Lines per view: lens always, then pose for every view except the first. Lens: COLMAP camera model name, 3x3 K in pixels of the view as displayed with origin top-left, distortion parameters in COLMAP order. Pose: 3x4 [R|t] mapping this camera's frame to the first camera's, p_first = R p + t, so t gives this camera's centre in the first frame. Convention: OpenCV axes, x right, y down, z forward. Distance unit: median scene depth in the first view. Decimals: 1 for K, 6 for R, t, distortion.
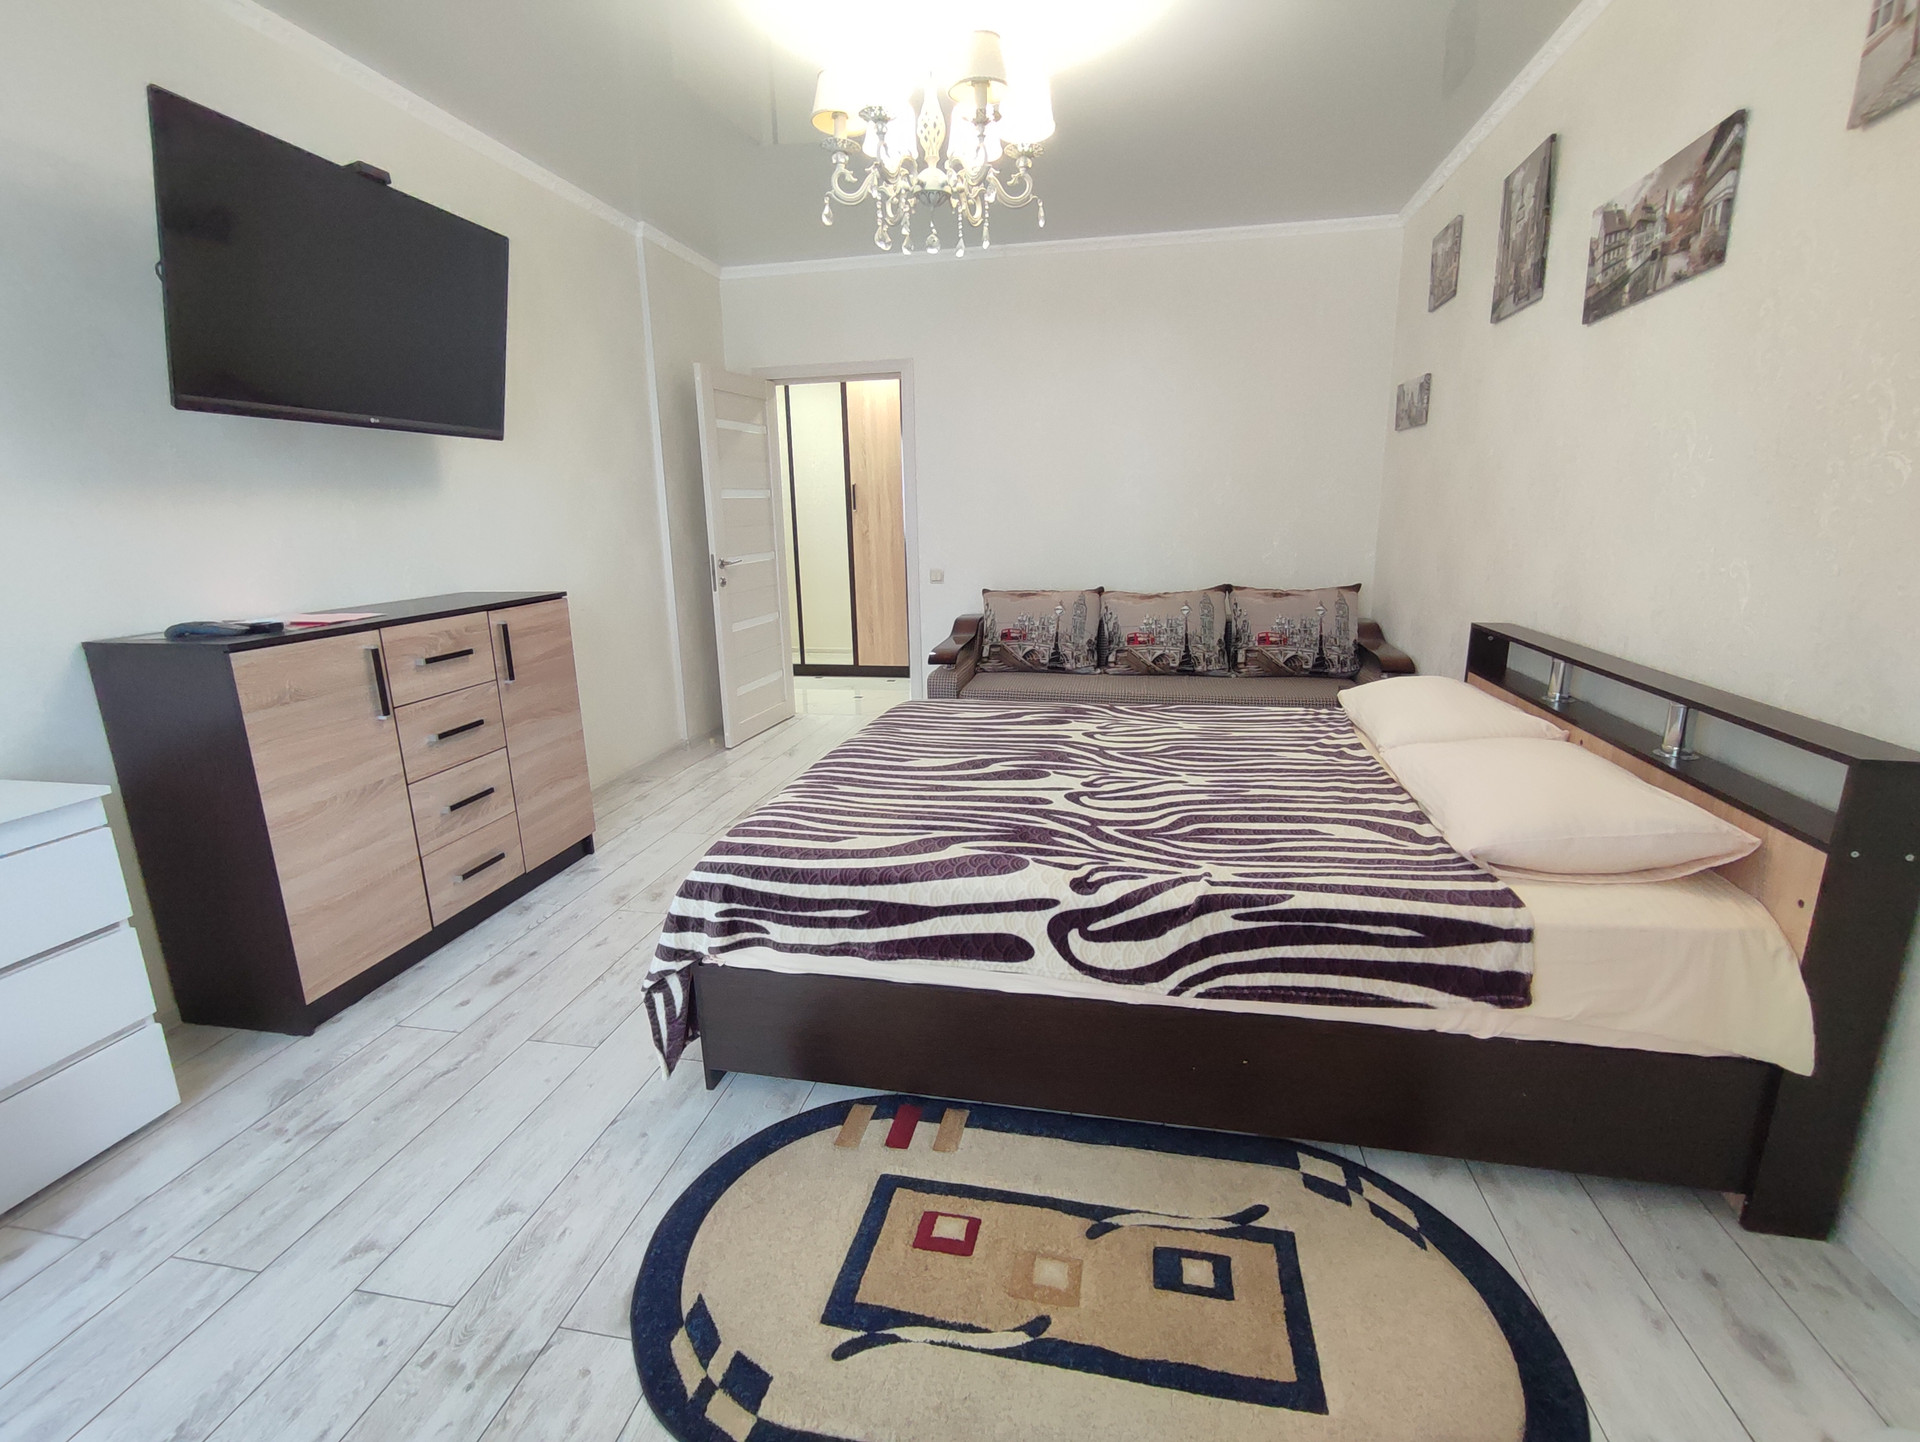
lens RADIAL K [[867.3, 0, 971.8], [0, 867.3, 711.6], [0, 0, 1]] dist [-0.036961, 0.026265]
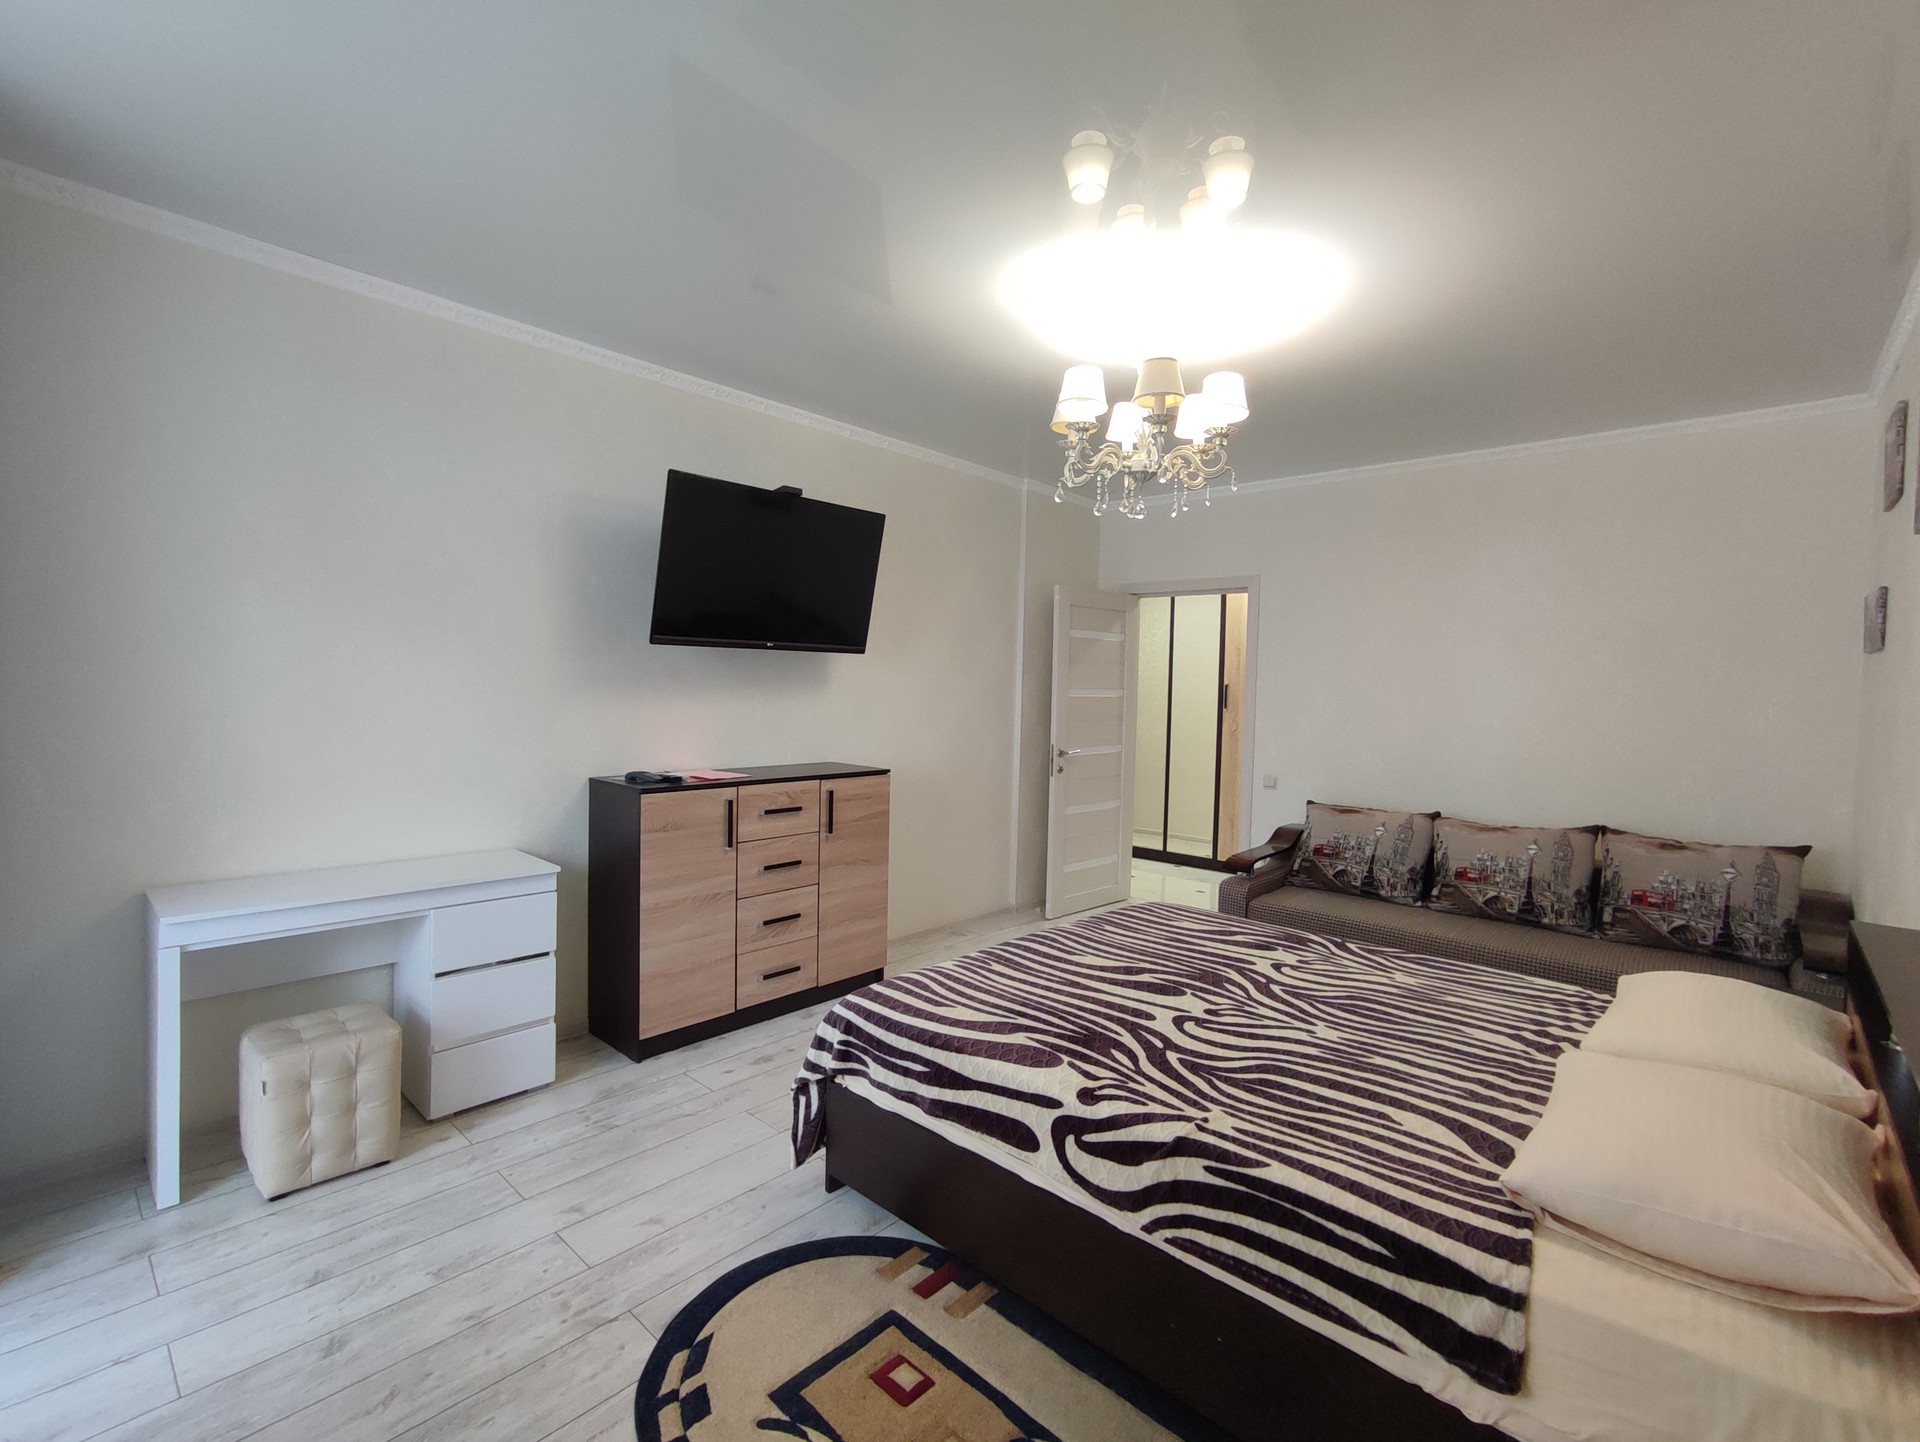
lens RADIAL K [[877.0, 0, 976.8], [0, 877.0, 714.2], [0, 0, 1]] dist [-0.047690, 0.039837]
pose [[0.853593, 0.057621, -0.517743, 0.426216], [-0.158621, 0.975420, -0.152958, -0.058191], [0.496203, 0.212689, 0.841752, -0.059833]]
